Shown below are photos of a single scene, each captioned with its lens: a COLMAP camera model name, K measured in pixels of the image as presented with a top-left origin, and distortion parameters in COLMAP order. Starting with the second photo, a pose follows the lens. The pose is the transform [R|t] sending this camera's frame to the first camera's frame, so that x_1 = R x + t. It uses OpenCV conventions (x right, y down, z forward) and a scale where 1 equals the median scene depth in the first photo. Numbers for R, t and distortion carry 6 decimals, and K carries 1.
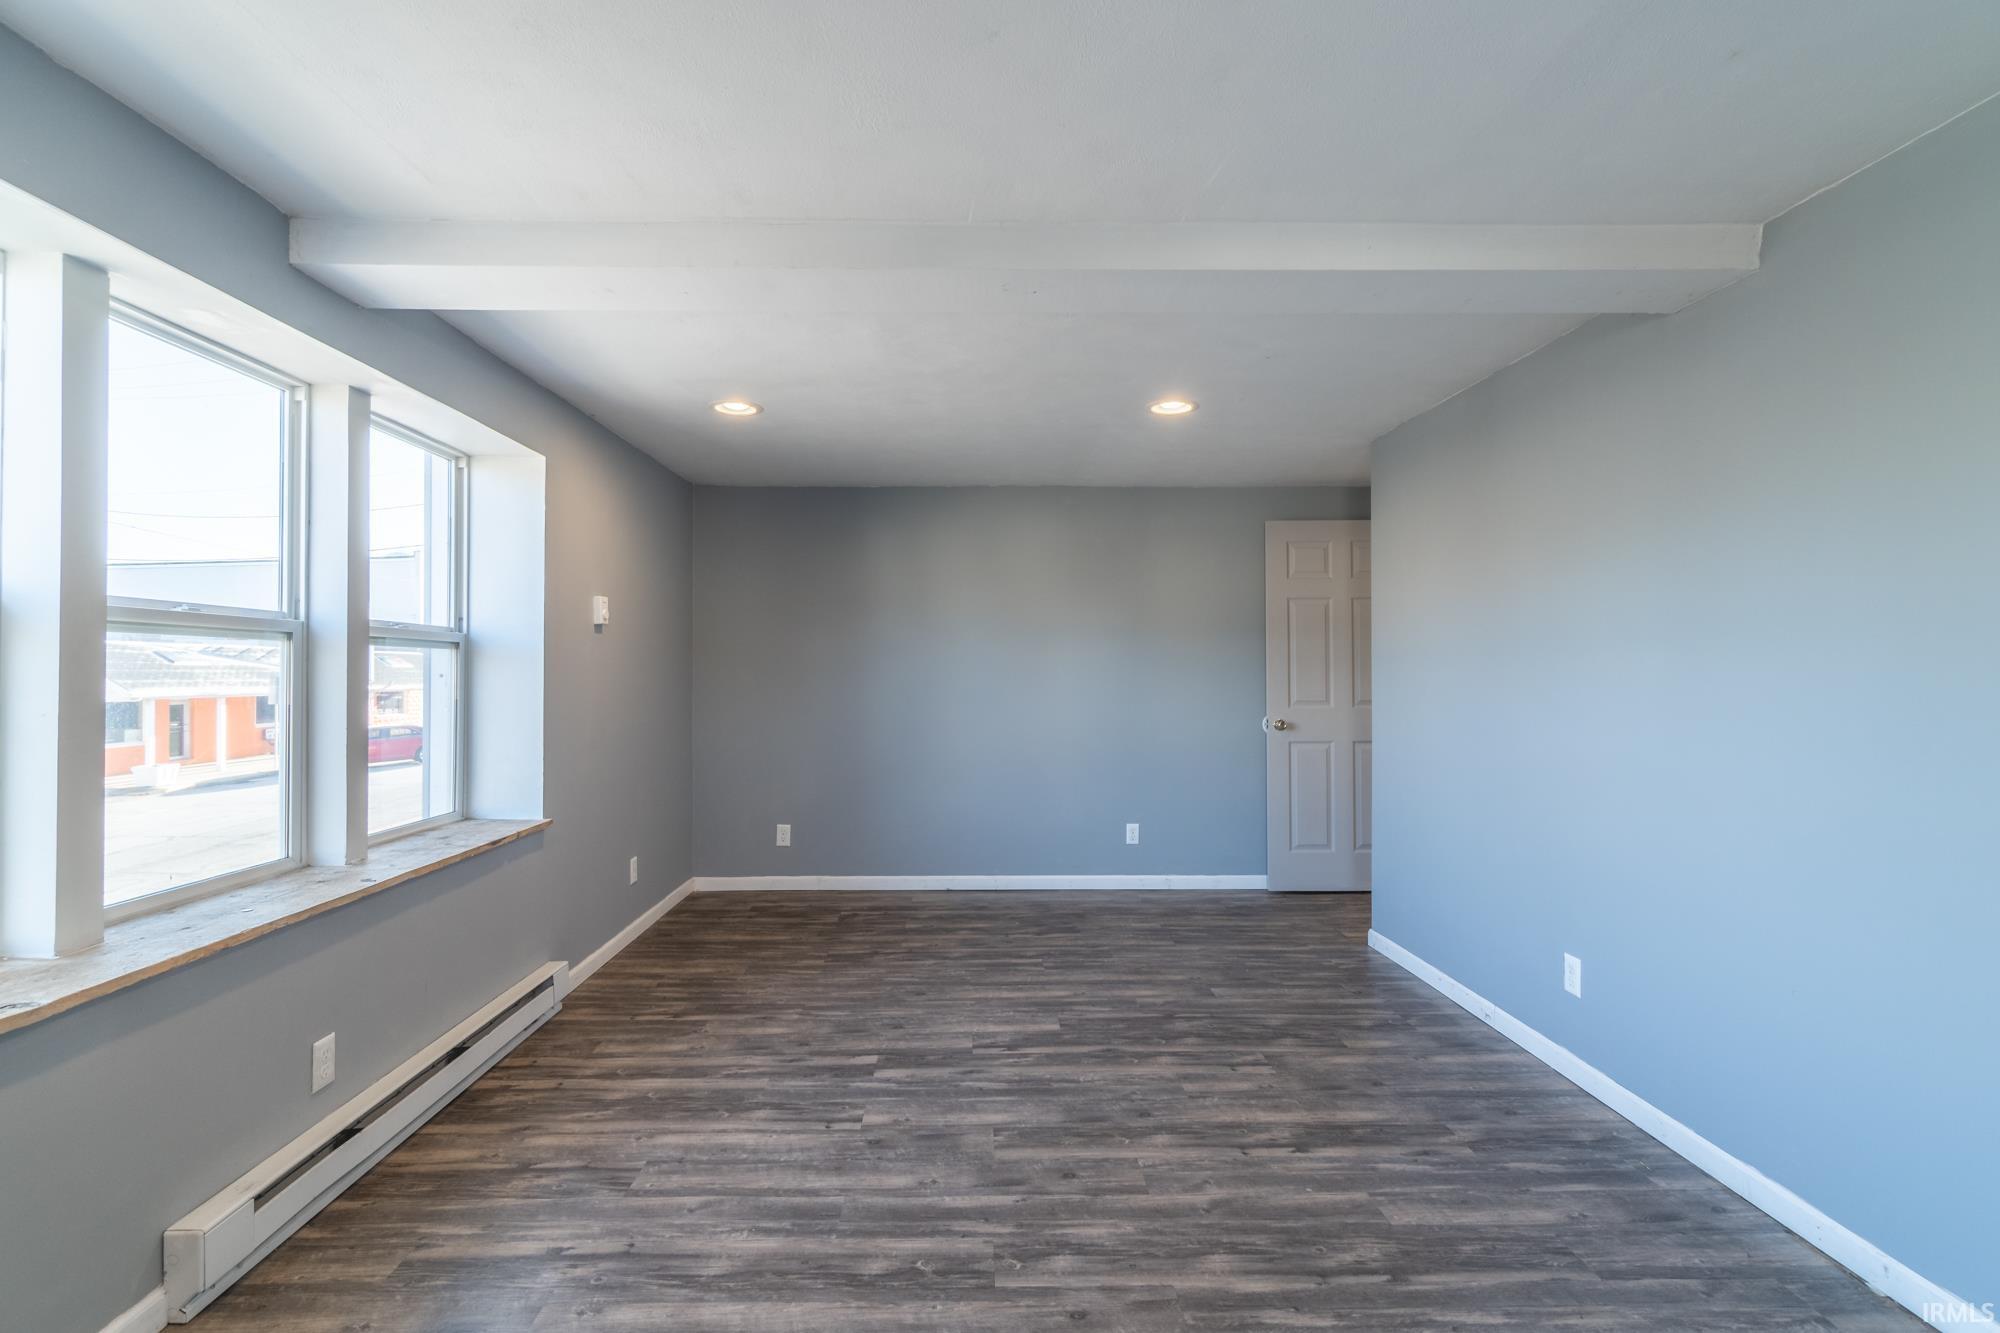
lens RADIAL K [[876.3, 0, 1014.4], [0, 876.3, 667.5], [0, 0, 1]] dist [-0.008182, 0.001866]
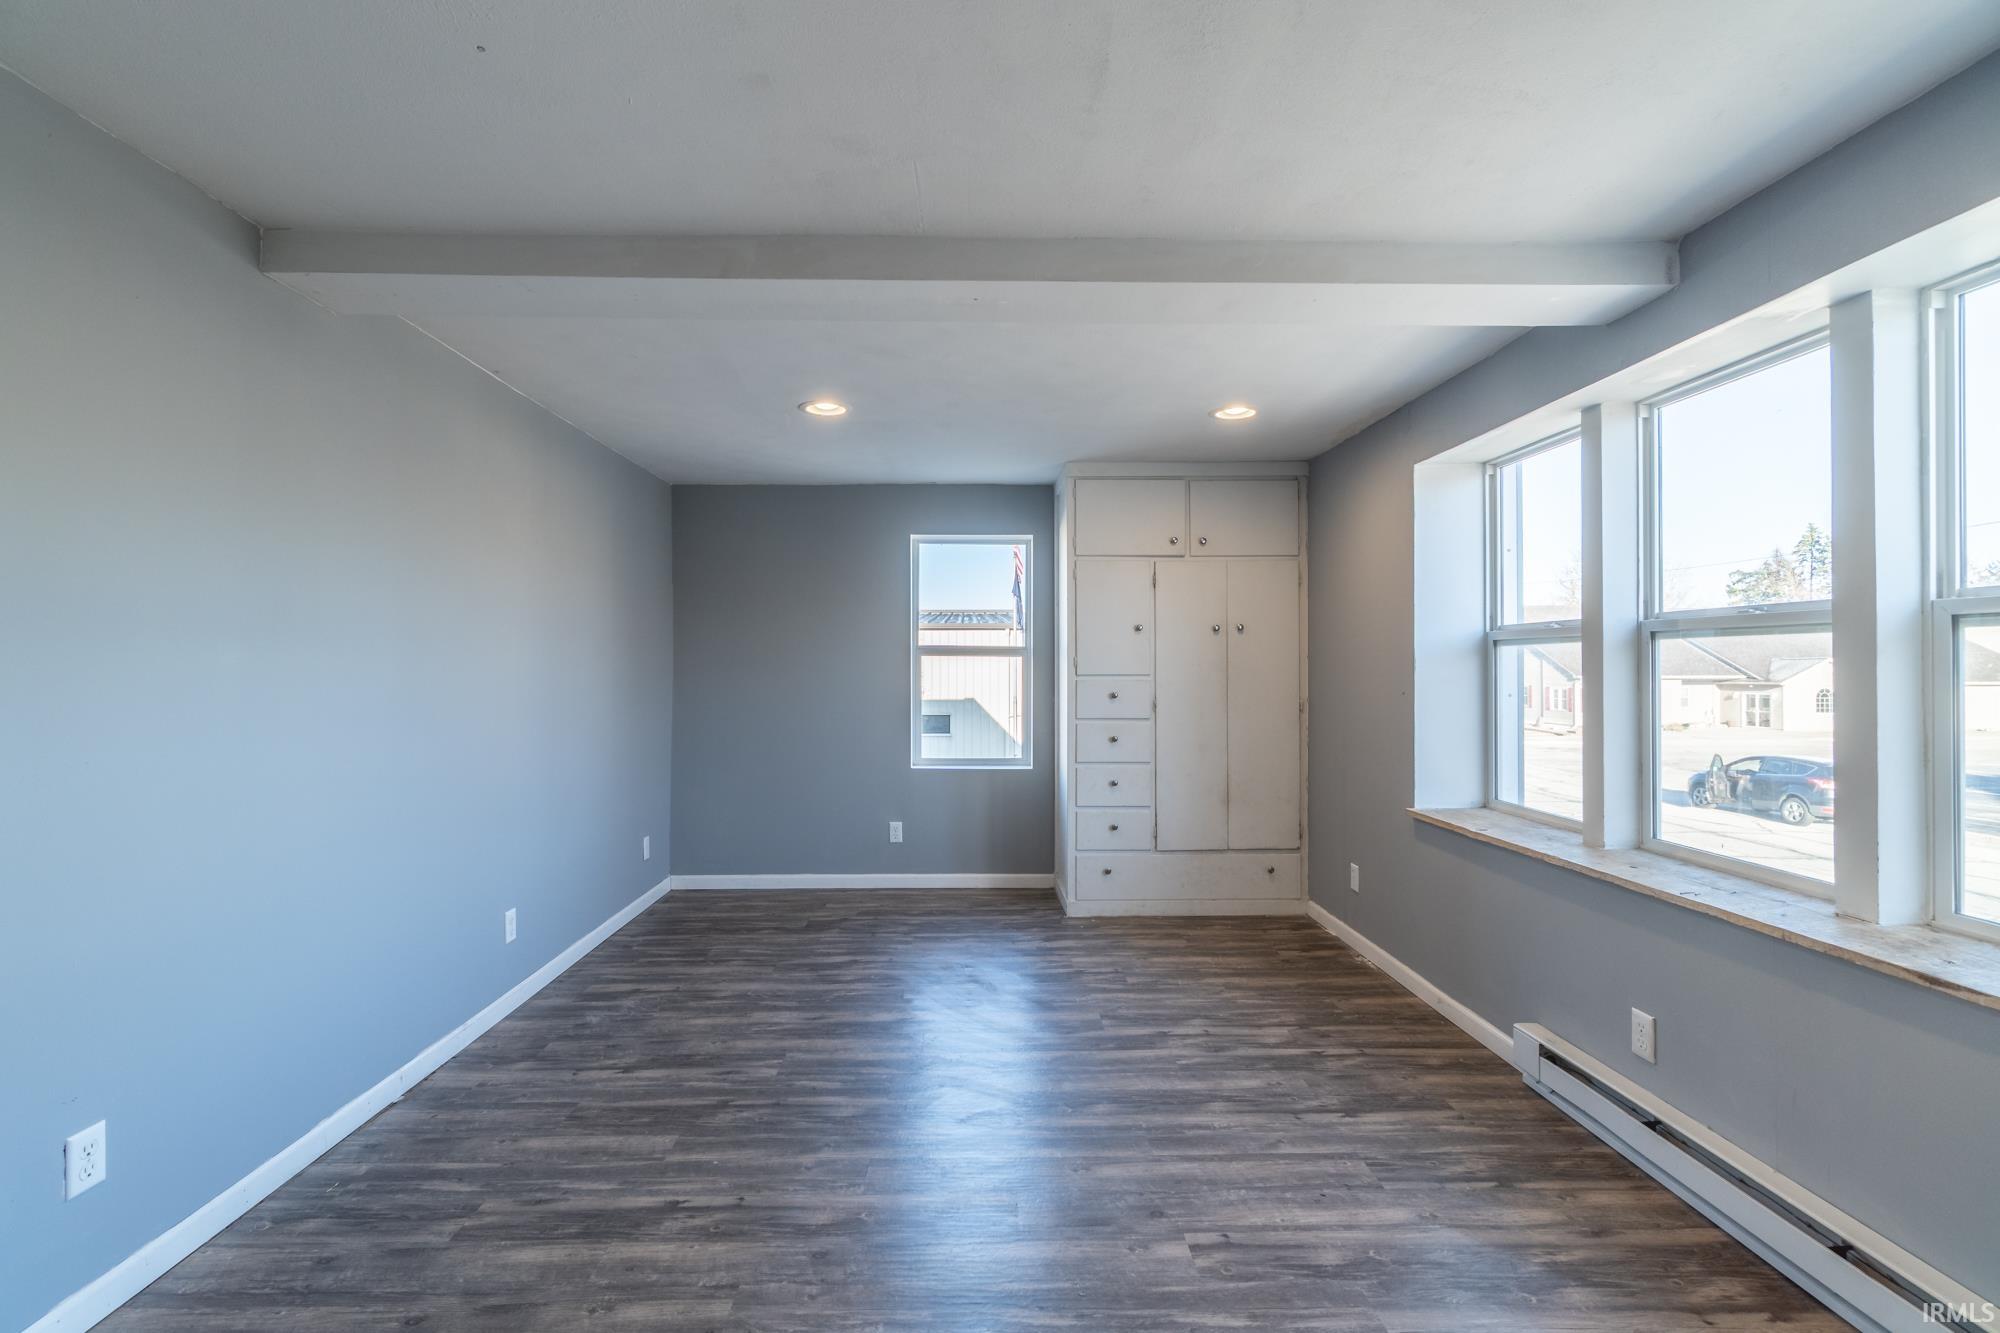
lens RADIAL K [[876.3, 0, 1016.7], [0, 876.3, 665.0], [0, 0, 1]] dist [-0.008182, 0.001866]
pose [[-0.999999, -0.001533, -0.000027, -0.021792], [-0.001533, 0.999948, -0.010129, 0.009917], [0.000042, -0.010129, -0.999949, 1.914117]]
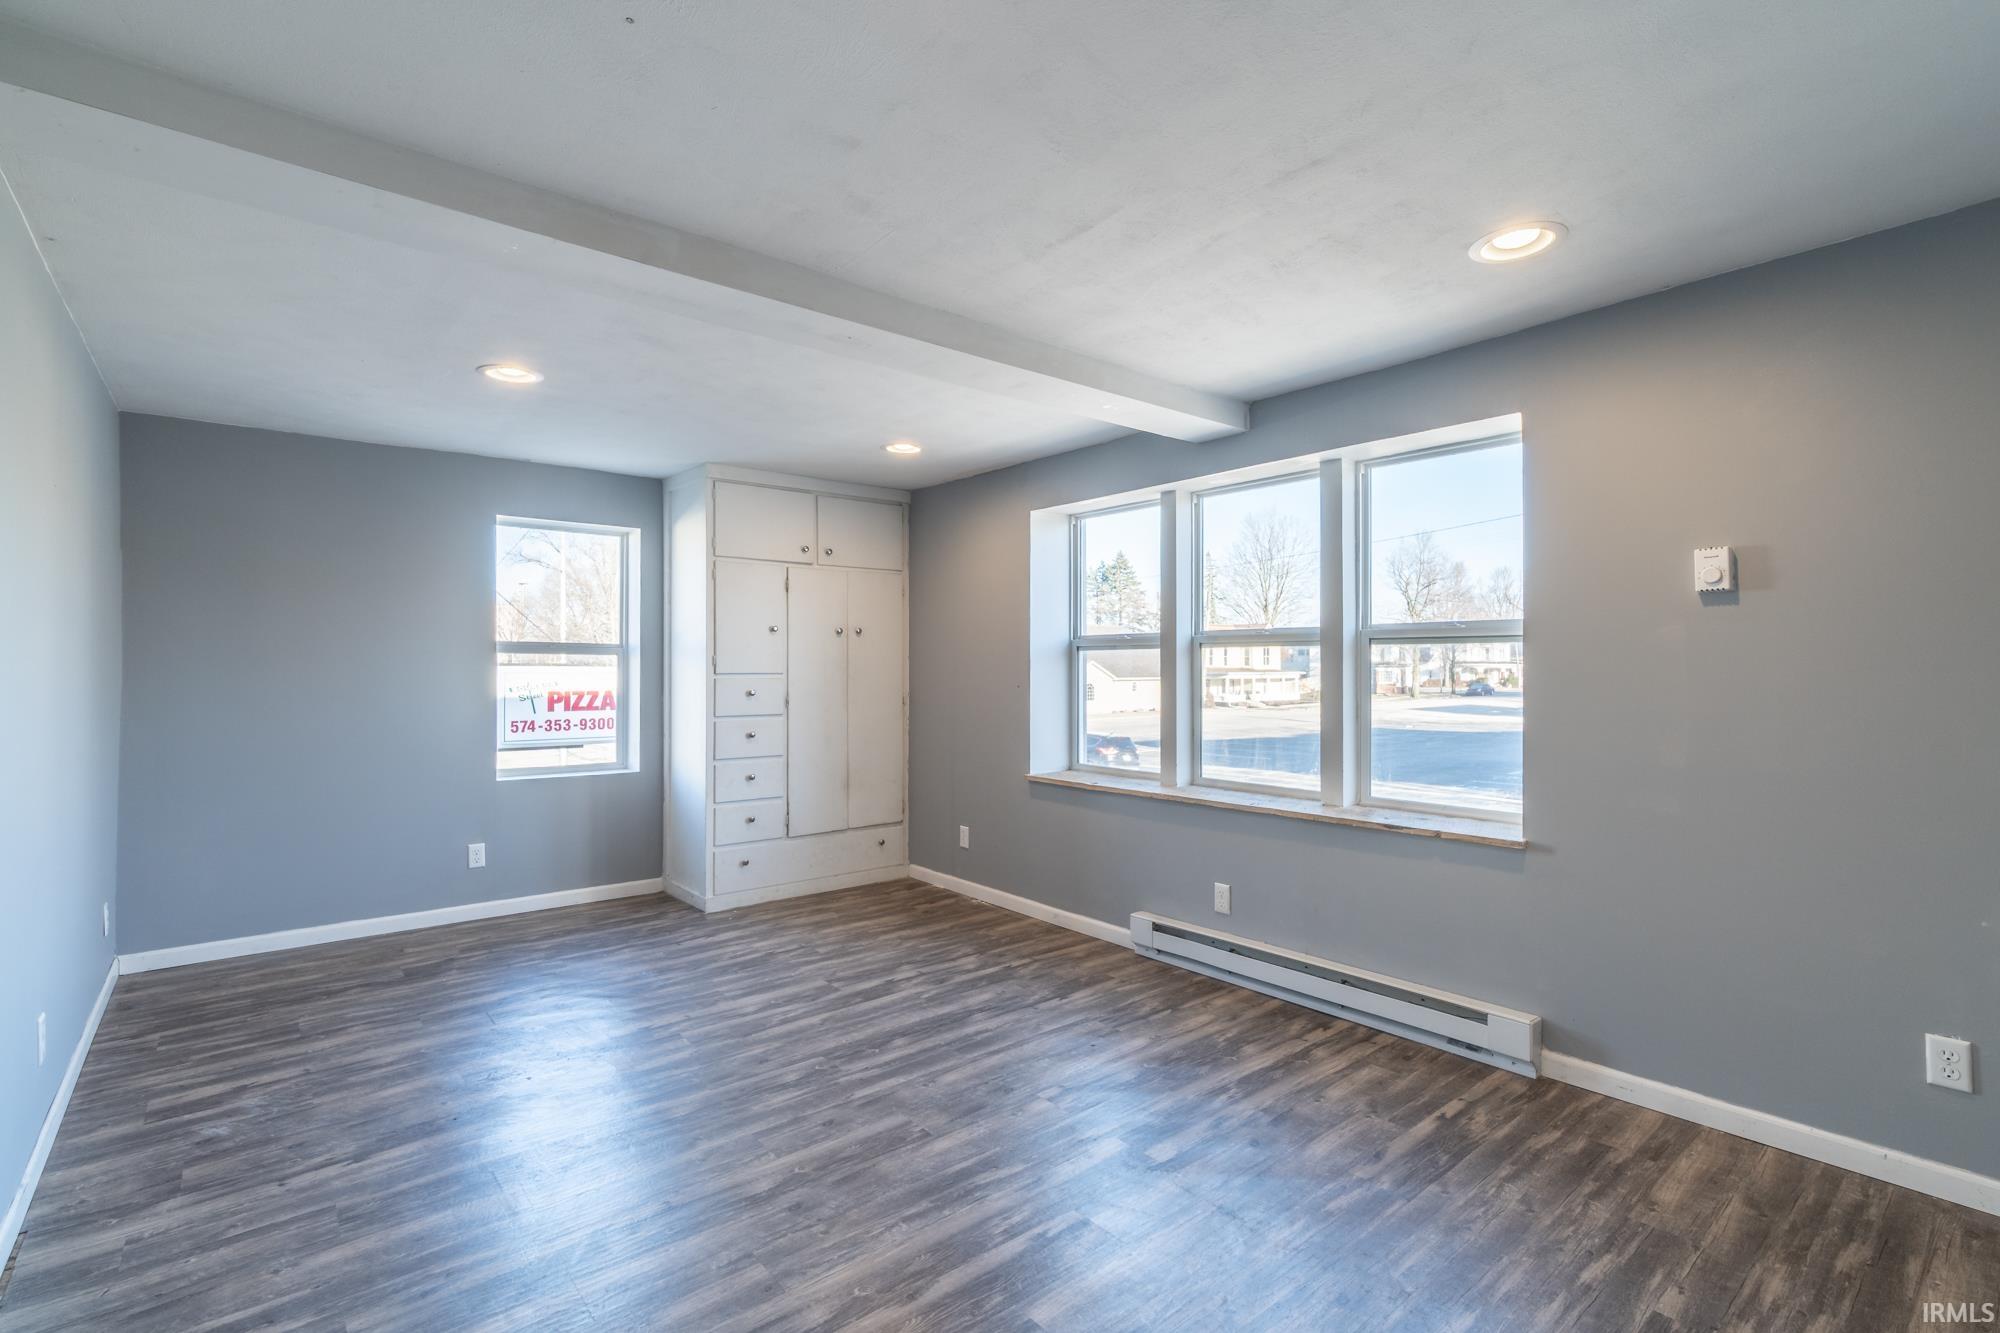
lens RADIAL K [[876.3, 0, 999.2], [0, 876.3, 666.0], [0, 0, 1]] dist [-0.008182, 0.001866]
pose [[-0.792784, -0.002388, -0.609498, 0.541387], [0.003130, 0.999963, -0.007989, 0.012835], [0.609495, -0.008242, -0.792747, 1.925151]]
